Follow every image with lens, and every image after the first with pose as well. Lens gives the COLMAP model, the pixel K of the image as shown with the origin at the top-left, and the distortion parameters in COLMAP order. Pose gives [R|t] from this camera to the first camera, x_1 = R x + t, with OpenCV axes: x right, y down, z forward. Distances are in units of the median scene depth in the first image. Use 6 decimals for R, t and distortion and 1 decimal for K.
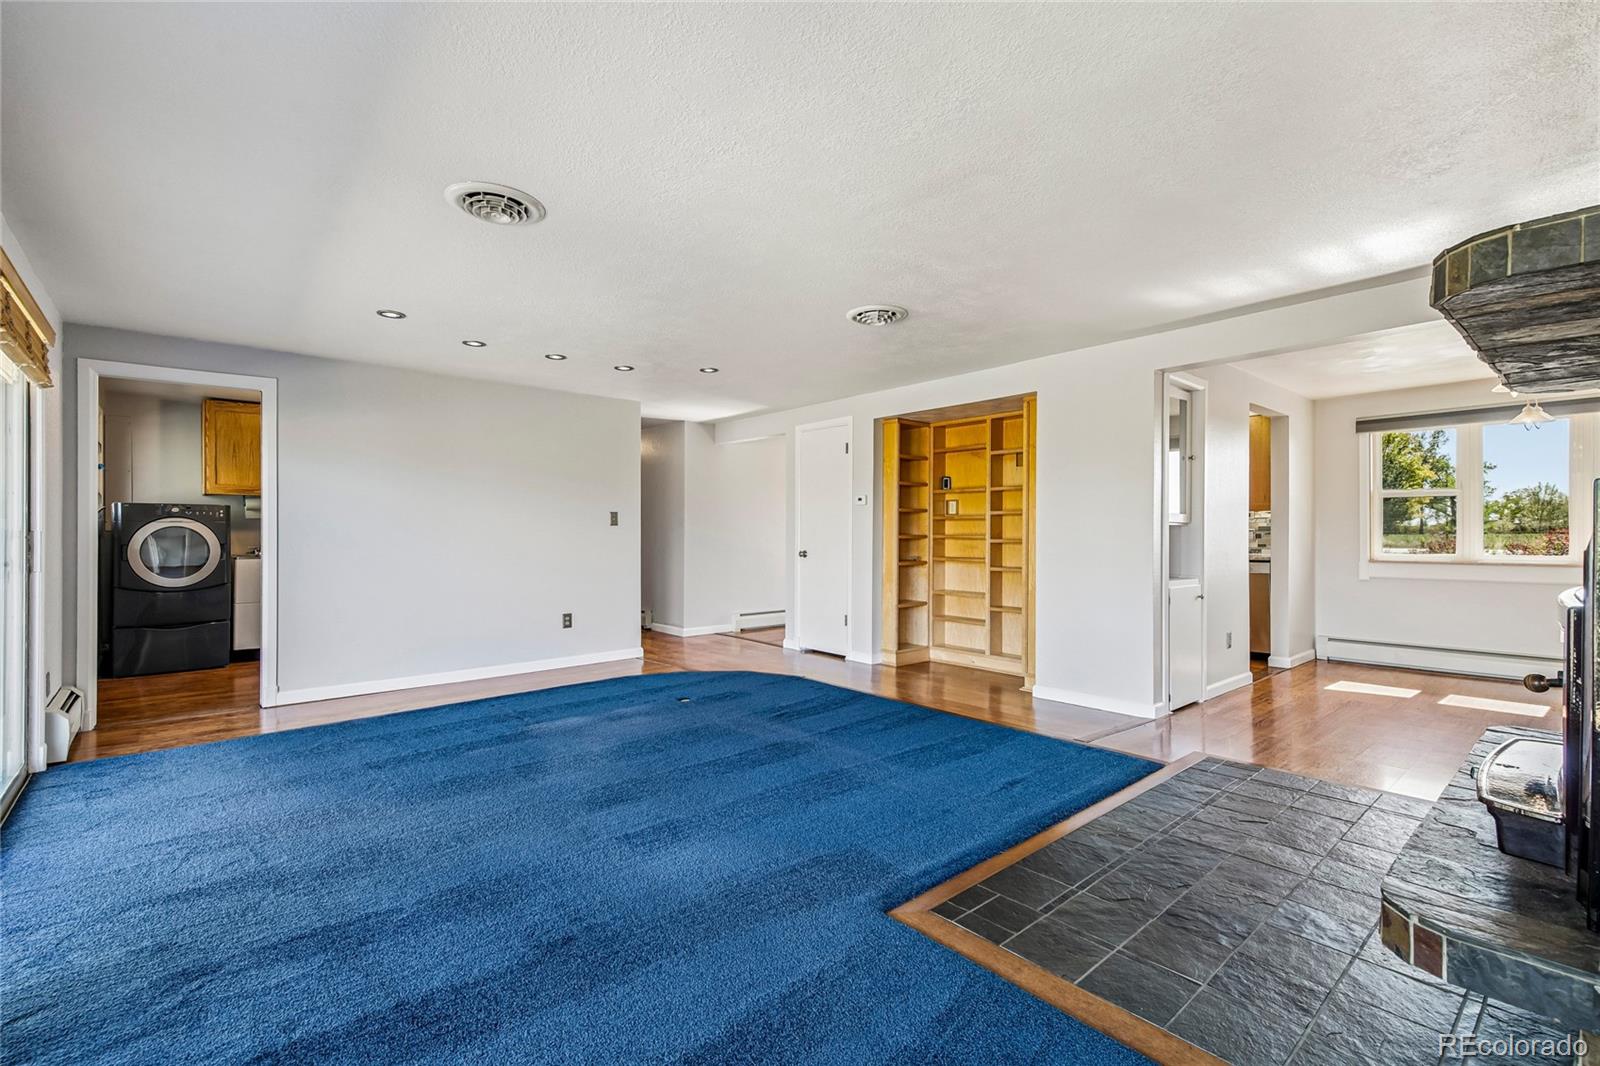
lens RADIAL K [[706.6, 0, 781.5], [0, 706.6, 533.0], [0, 0, 1]] dist [0.007855, 0.000401]
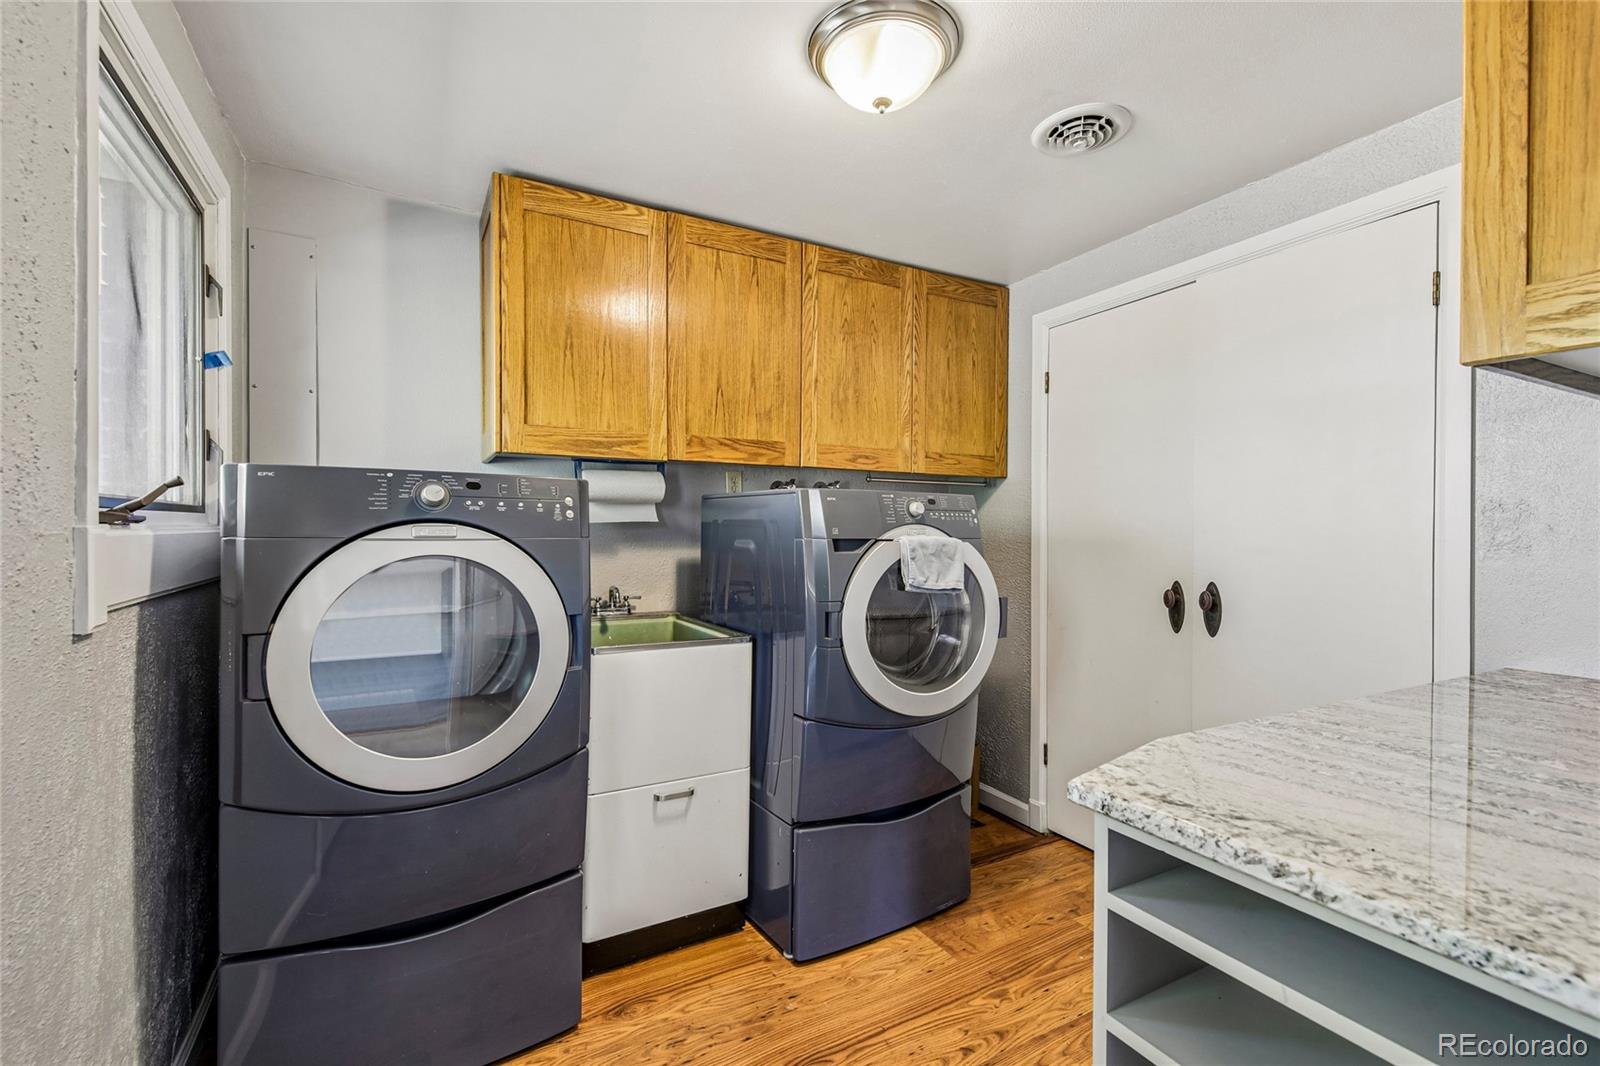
lens RADIAL K [[693.0, 0, 790.8], [0, 693.0, 531.9], [0, 0, 1]] dist [0.000832, -0.010455]
pose [[0.978094, 0.000838, -0.208163, -0.780968], [-0.000779, 1.000000, 0.000367, -0.021805], [0.208163, -0.000197, 0.978094, 0.905858]]
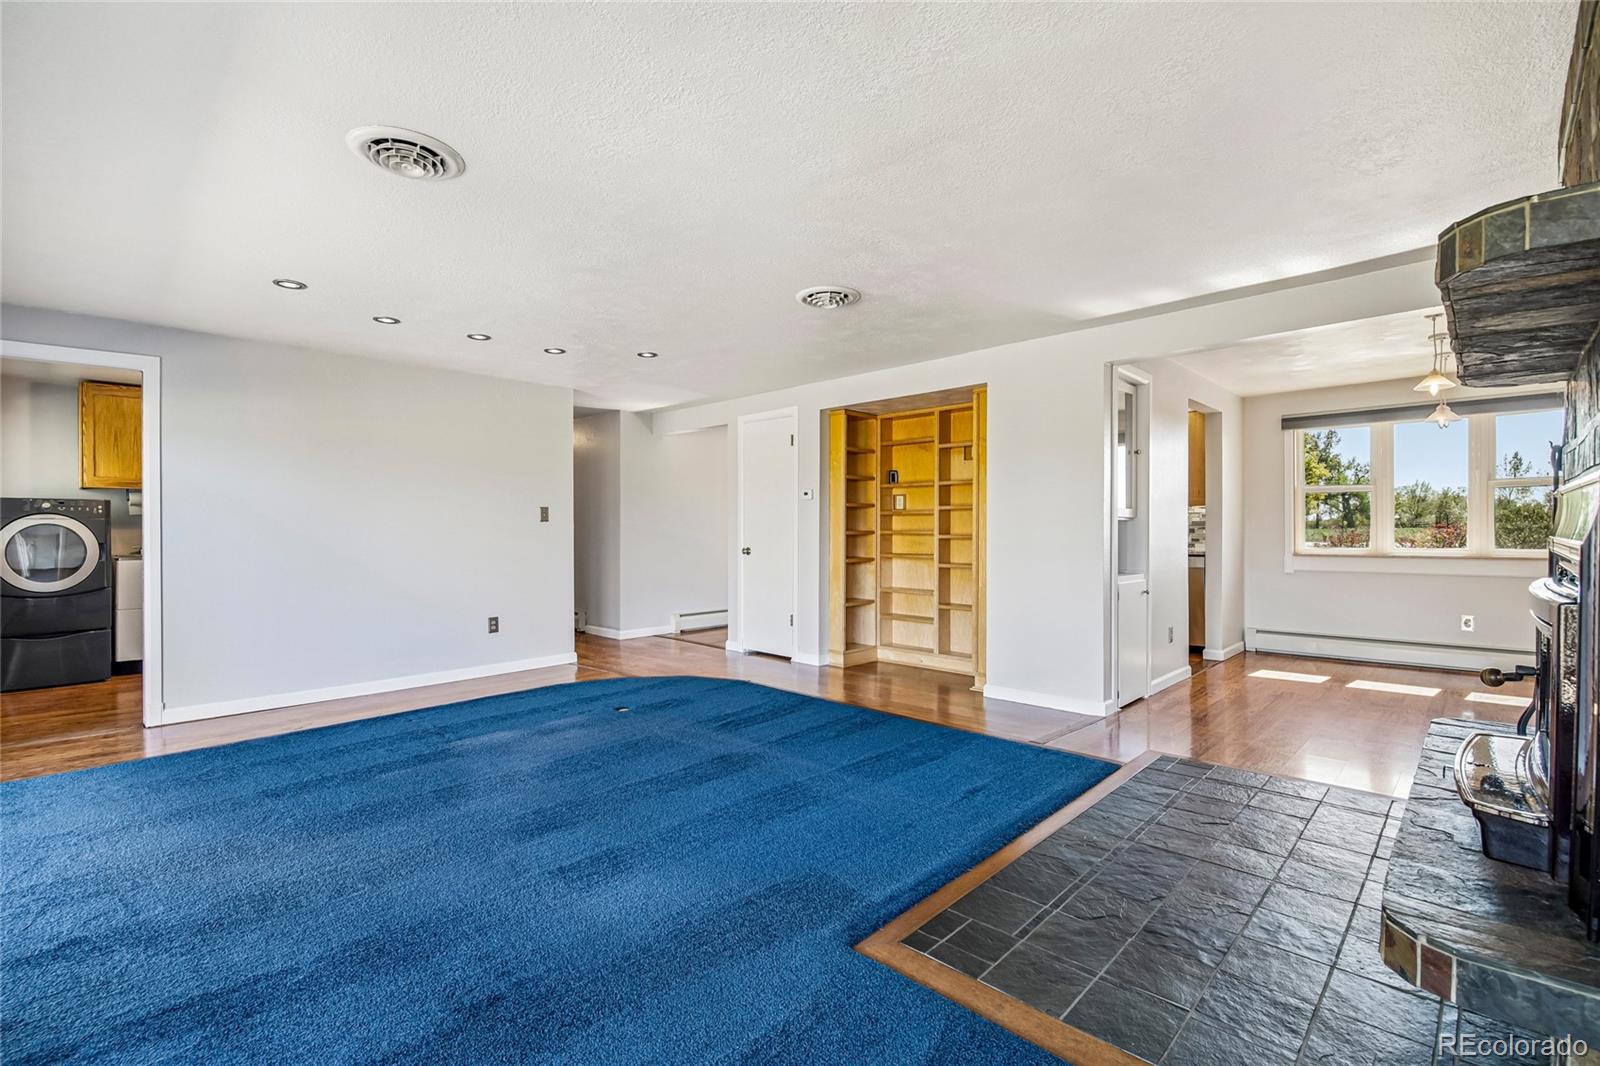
lens RADIAL K [[711.6, 0, 762.3], [0, 711.6, 532.0], [0, 0, 1]] dist [-0.011603, -0.001599]
pose [[0.997885, -0.003457, 0.064905, -0.018227], [0.003206, 0.999987, 0.003963, 0.000253], [-0.064918, -0.003747, 0.997884, 0.076056]]
